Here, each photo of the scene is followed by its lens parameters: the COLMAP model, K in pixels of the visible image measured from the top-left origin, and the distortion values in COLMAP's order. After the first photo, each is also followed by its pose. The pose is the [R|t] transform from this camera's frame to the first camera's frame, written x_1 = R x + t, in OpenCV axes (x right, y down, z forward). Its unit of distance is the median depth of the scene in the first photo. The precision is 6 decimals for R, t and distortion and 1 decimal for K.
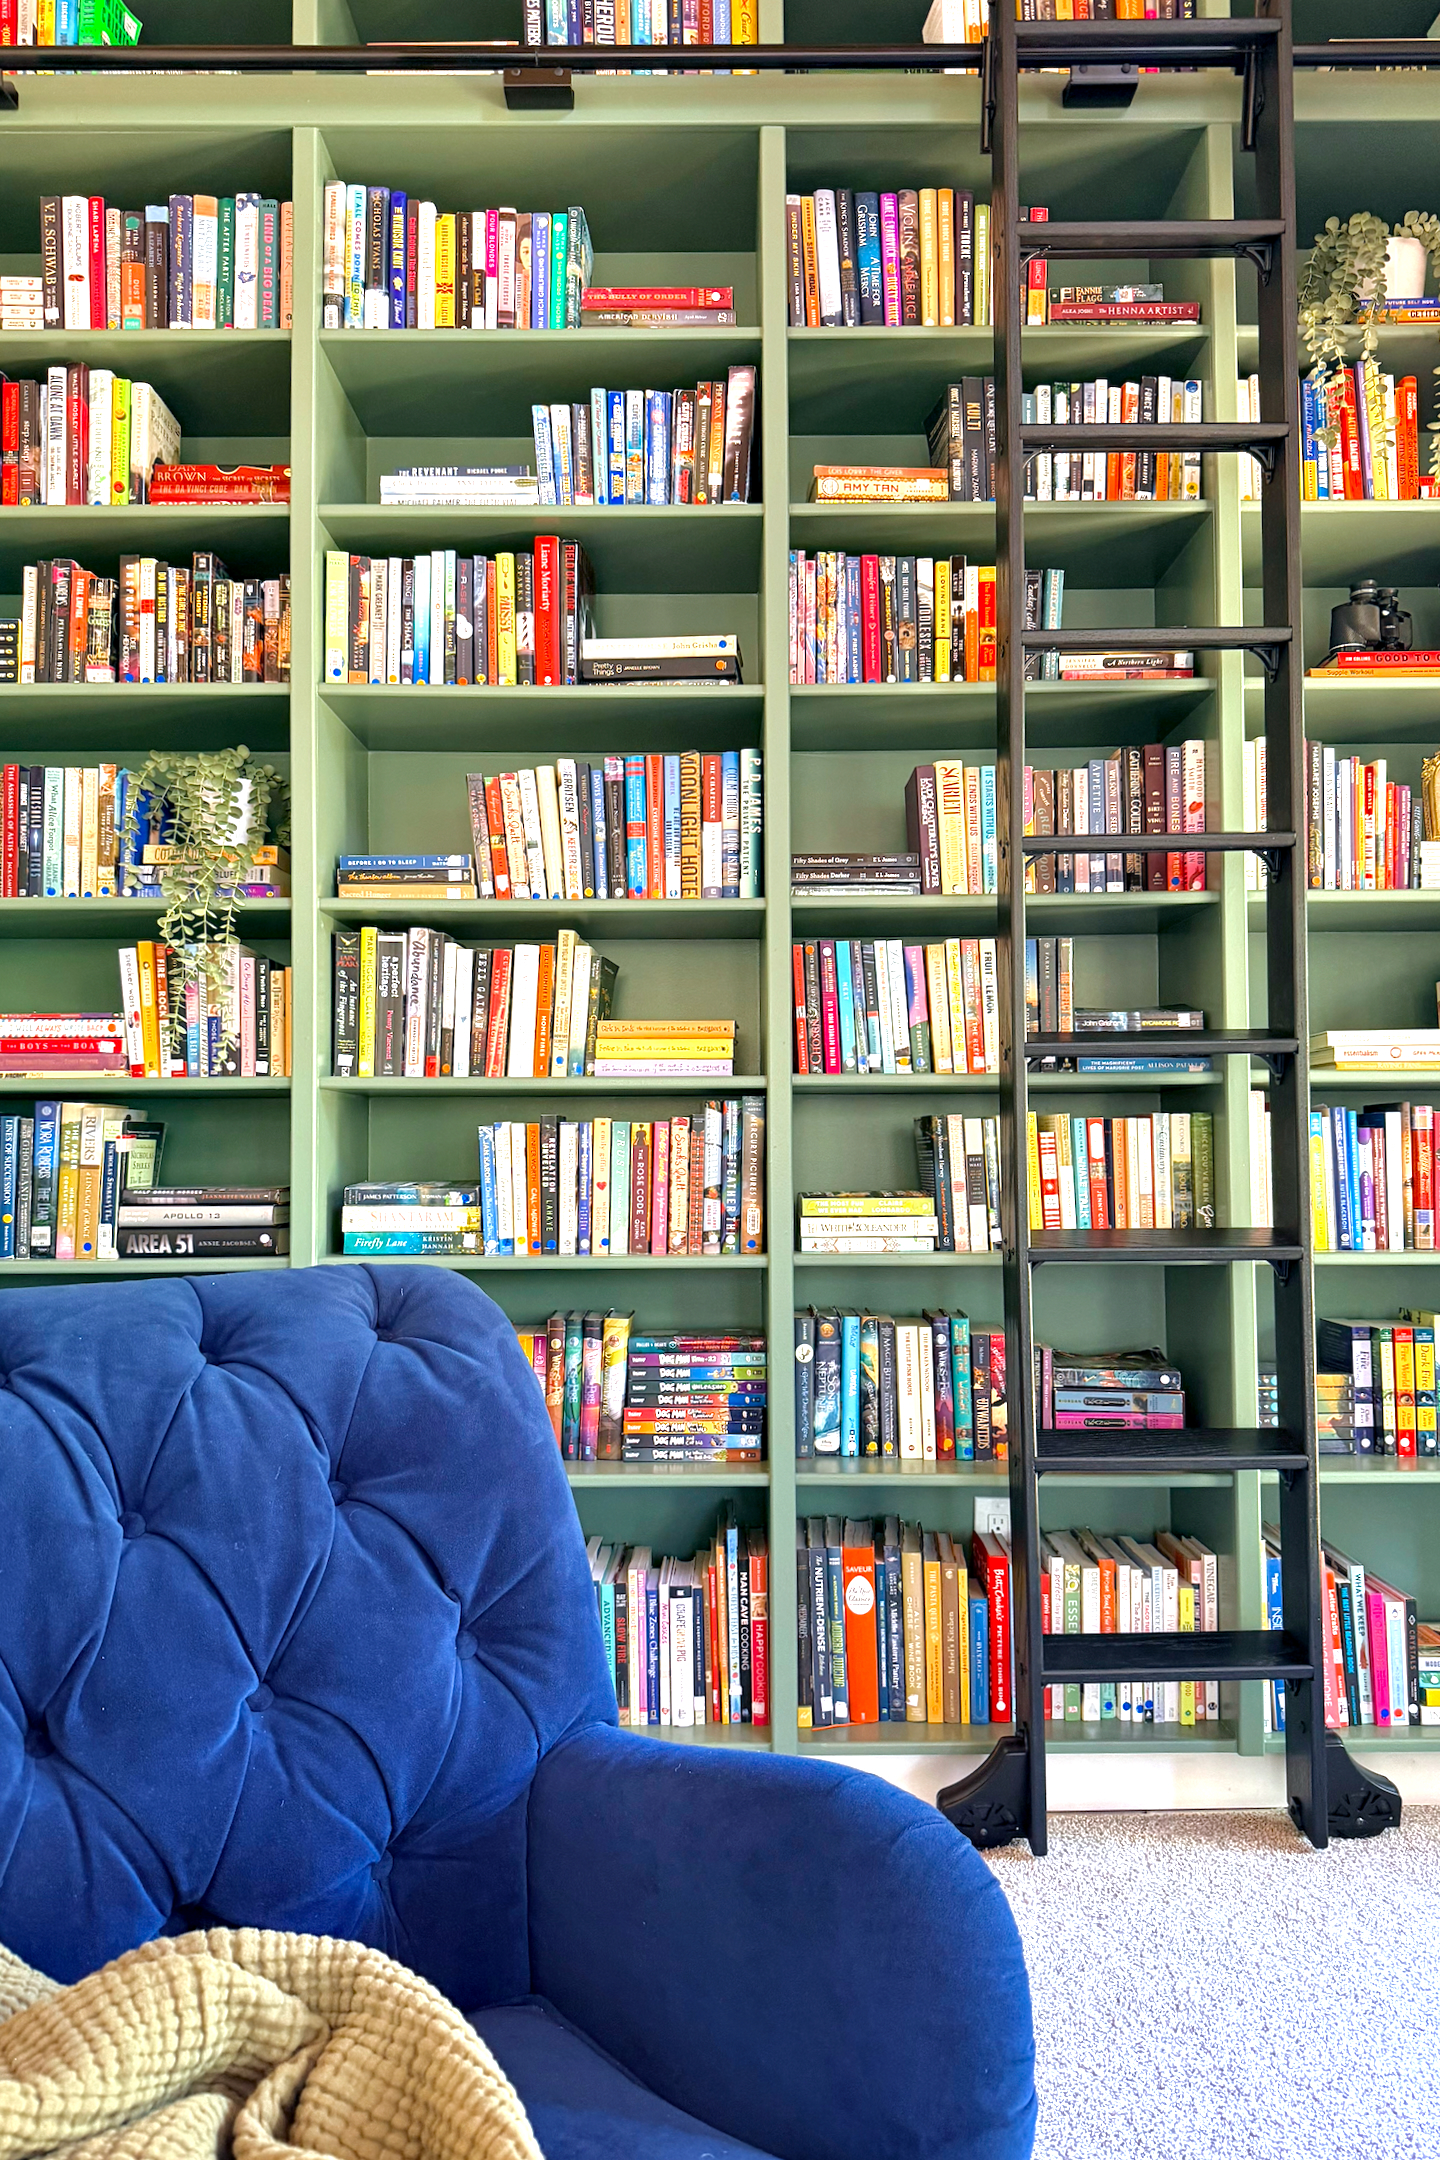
lens RADIAL K [[1580.4, 0, 720.0], [0, 1580.4, 1080.0], [0, 0, 1]] dist [0.159277, -0.320313]
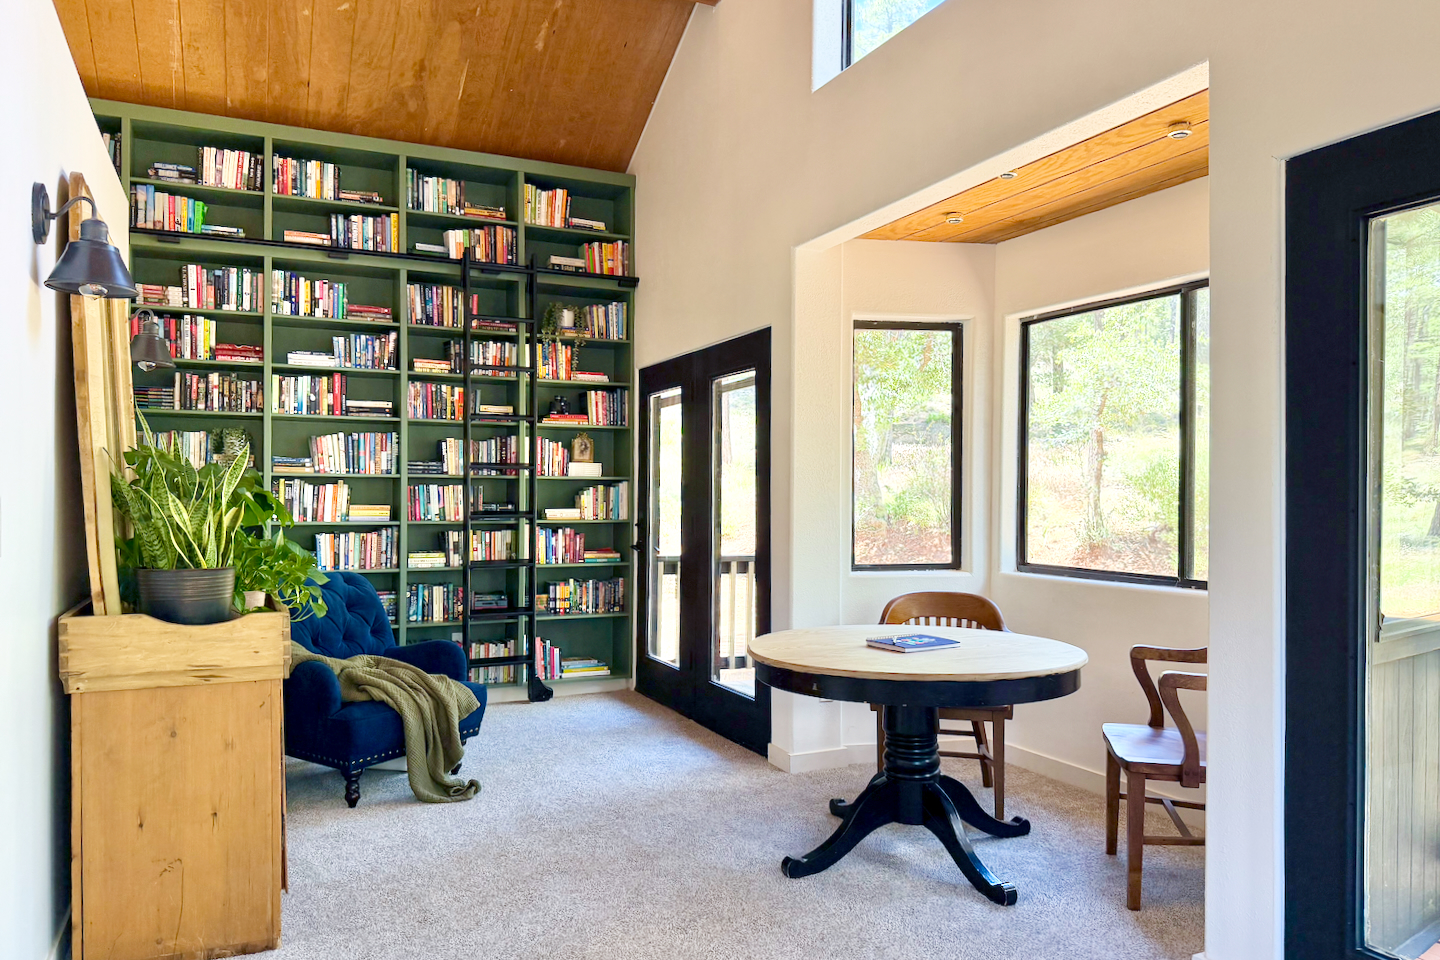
lens RADIAL K [[1053.6, 0, 720.3], [0, 1053.6, 503.1], [0, 0, 1]] dist [0.159277, -0.320313]
pose [[0.909502, 0.008847, 0.415605, -0.325862], [-0.028370, 0.998764, 0.040823, -0.167919], [-0.414730, -0.048920, 0.908629, -1.594889]]
